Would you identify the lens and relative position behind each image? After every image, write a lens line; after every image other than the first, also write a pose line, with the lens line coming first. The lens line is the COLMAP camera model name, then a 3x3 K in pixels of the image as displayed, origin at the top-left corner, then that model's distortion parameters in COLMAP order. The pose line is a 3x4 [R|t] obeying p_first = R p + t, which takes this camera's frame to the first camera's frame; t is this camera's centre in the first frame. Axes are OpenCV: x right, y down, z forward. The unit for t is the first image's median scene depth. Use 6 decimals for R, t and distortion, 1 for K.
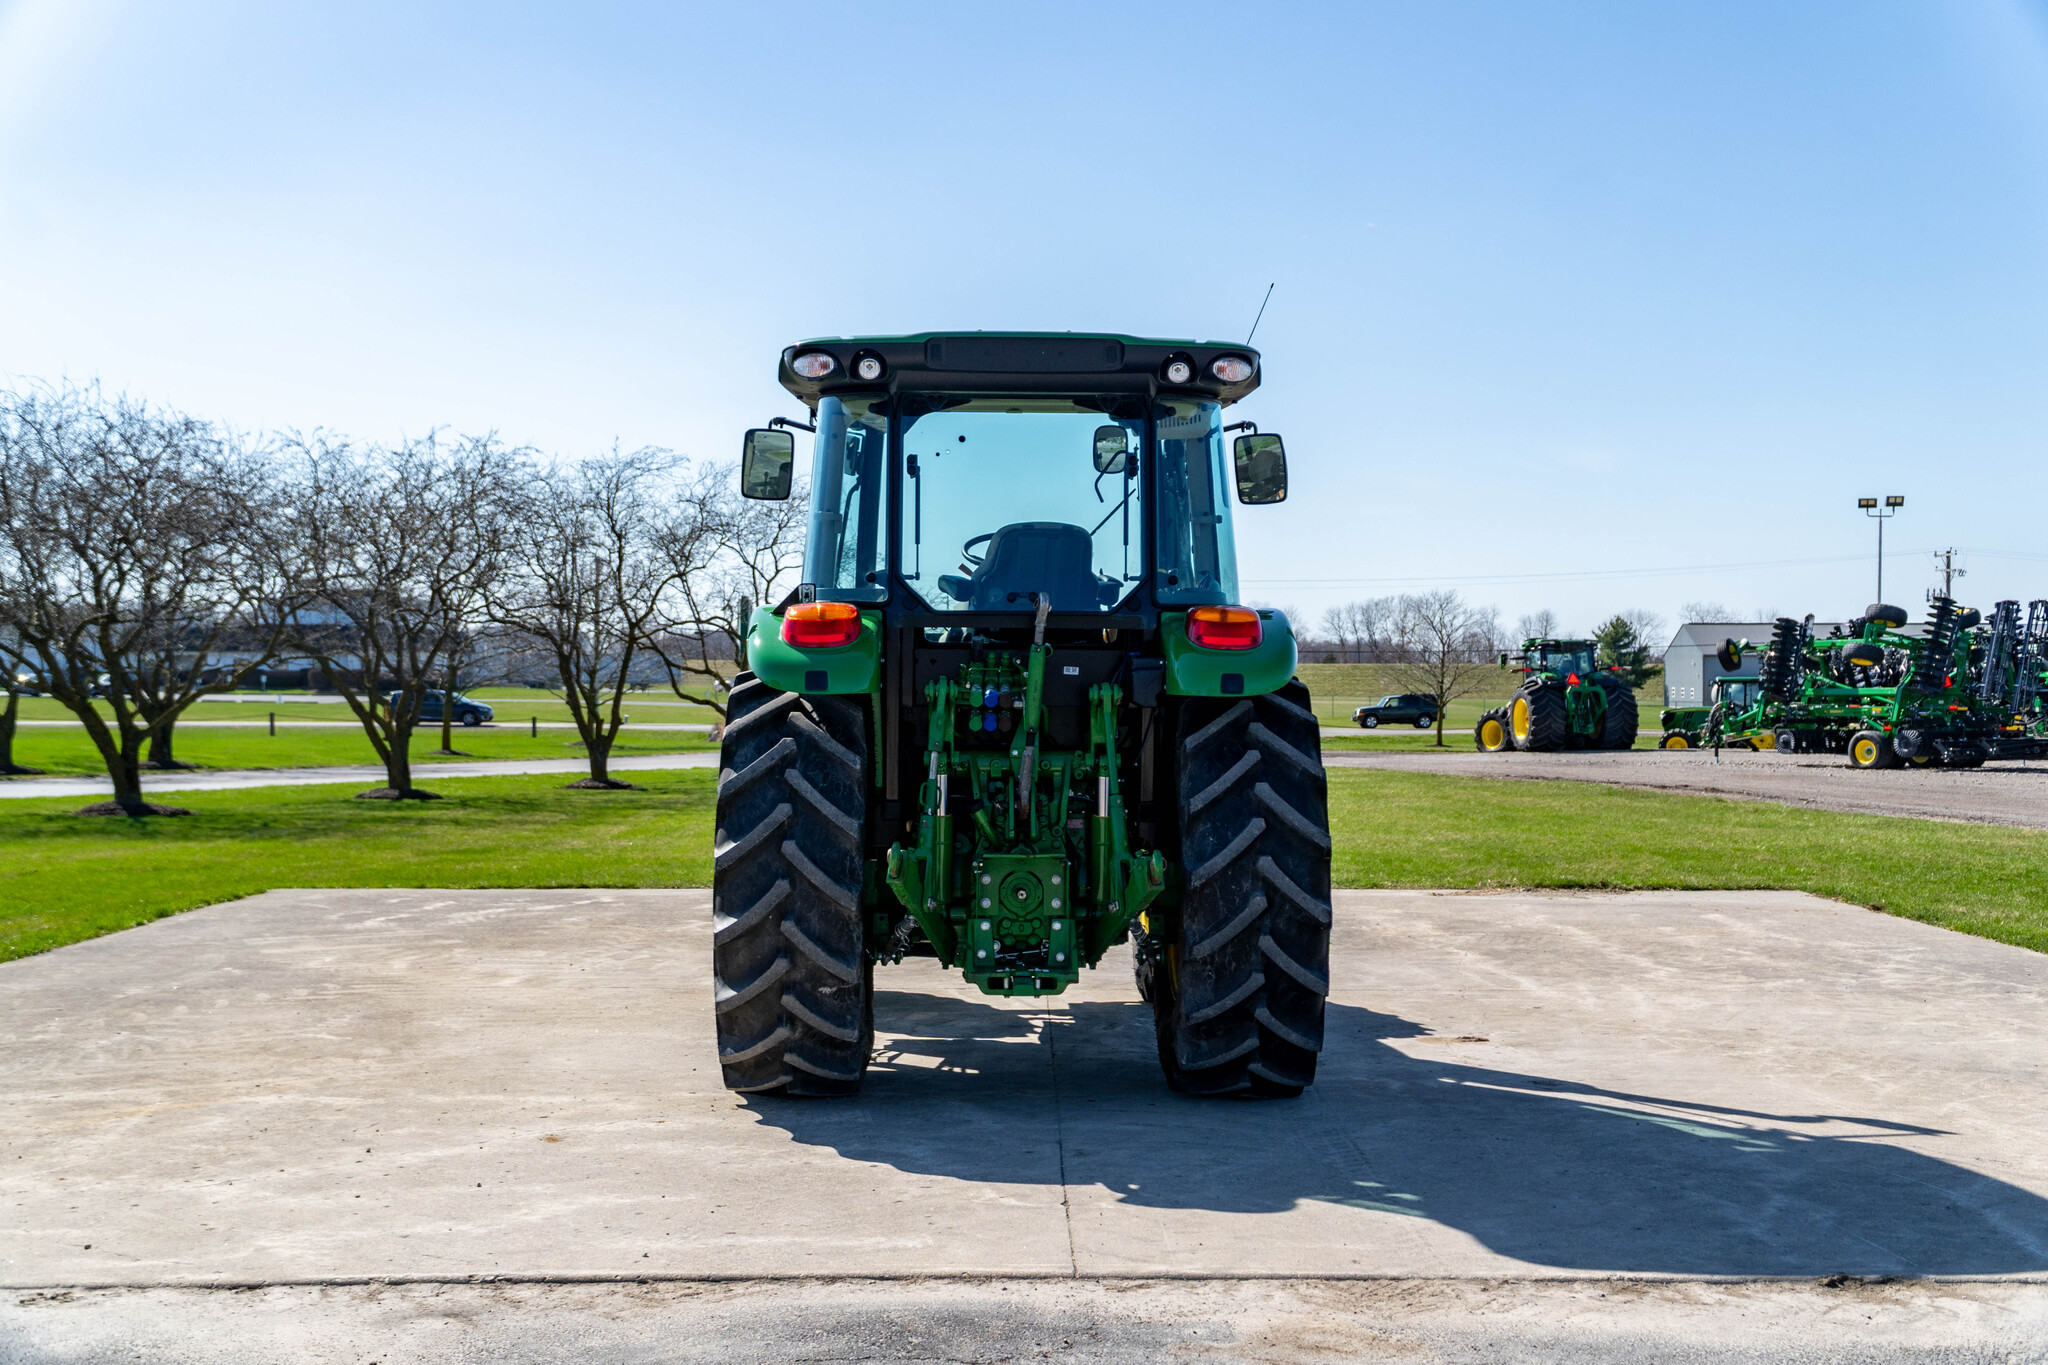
lens RADIAL K [[1919.8, 0, 1021.4], [0, 1919.8, 684.0], [0, 0, 1]] dist [0.010093, 0.000000]
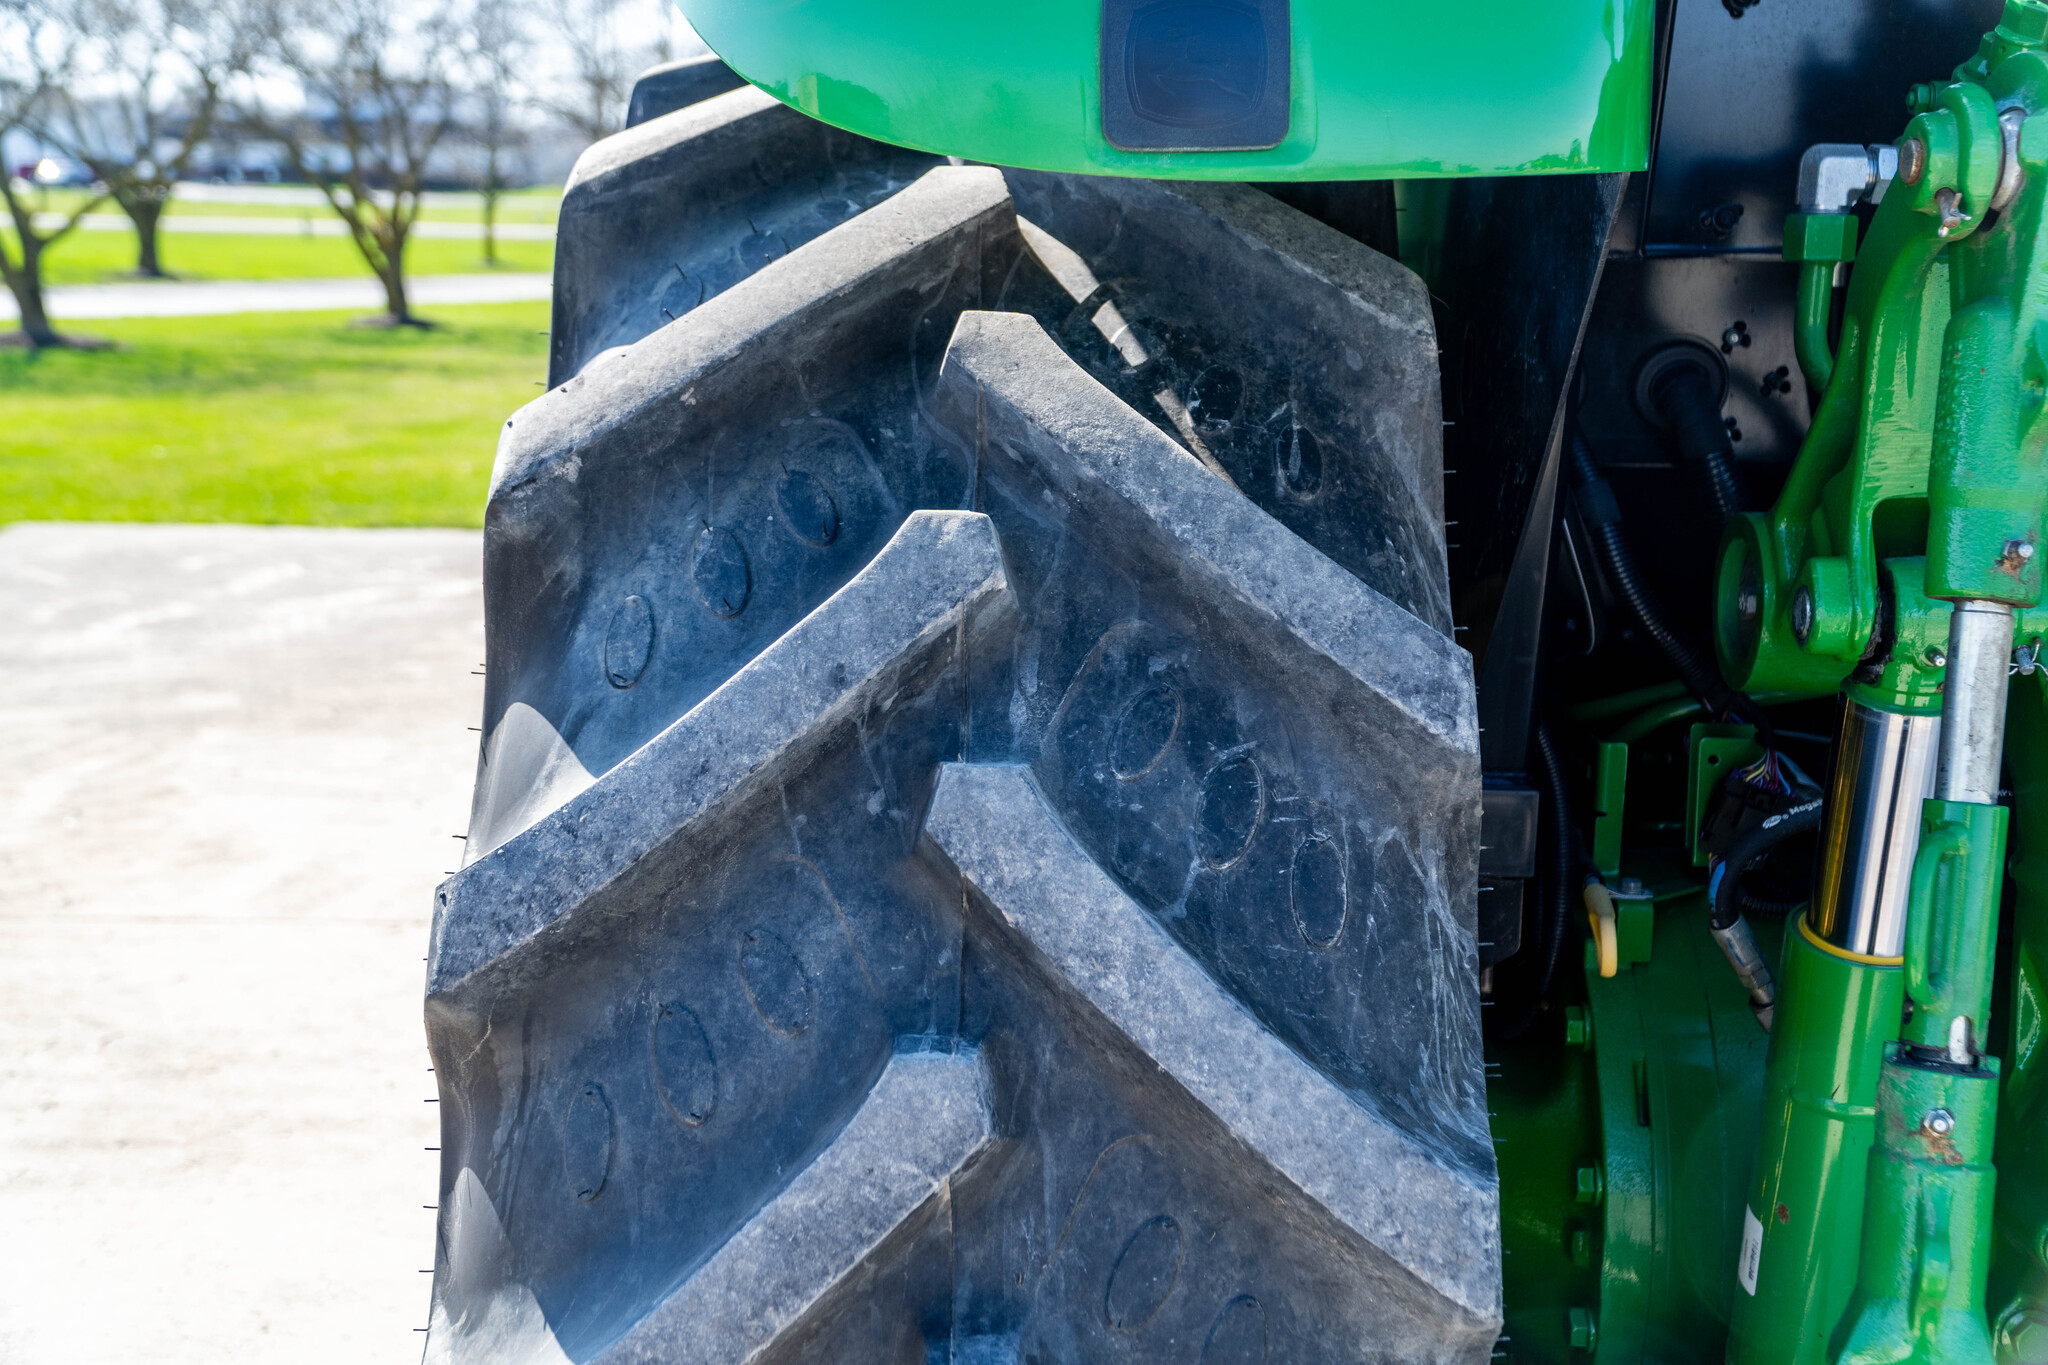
lens RADIAL K [[2312.2, 0, 1058.3], [0, 2312.2, 639.0], [0, 0, 1]] dist [0.081178, 0.000000]
pose [[0.998880, 0.011723, -0.045849, -0.103463], [-0.002703, 0.981385, 0.192034, 0.005299], [0.047247, -0.191695, 0.980317, 0.816254]]
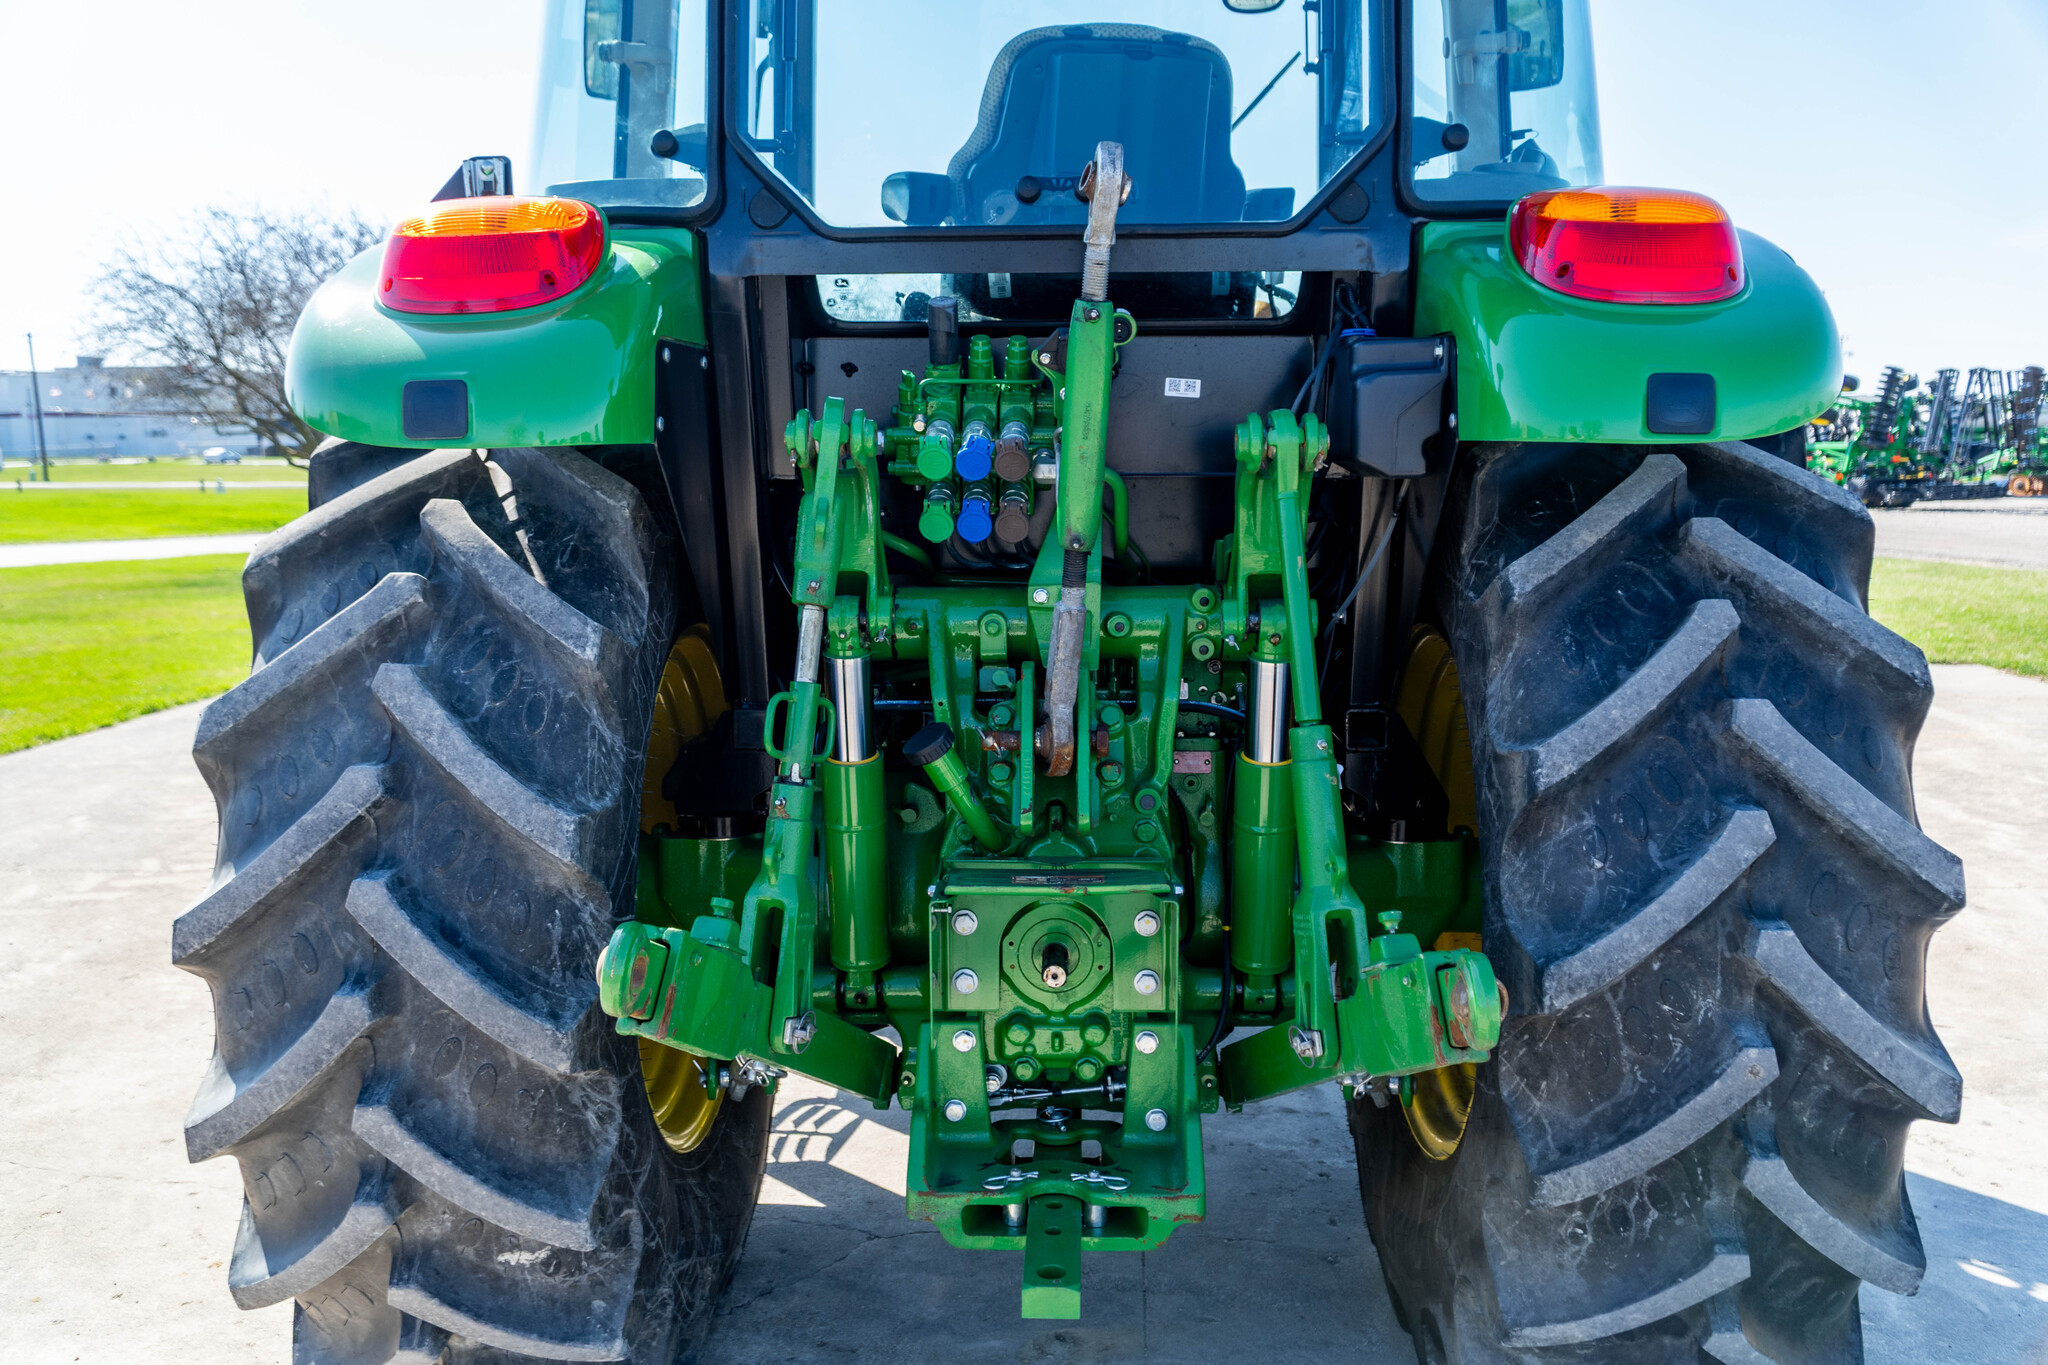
lens RADIAL K [[1537.0, 0, 1023.2], [0, 1537.0, 648.7], [0, 0, 1]] dist [-0.000570, 0.003427]
pose [[0.997815, -0.001700, -0.066051, 0.014138], [0.010234, 0.991583, 0.129069, 0.005980], [0.065276, -0.129463, 0.989433, 0.701104]]
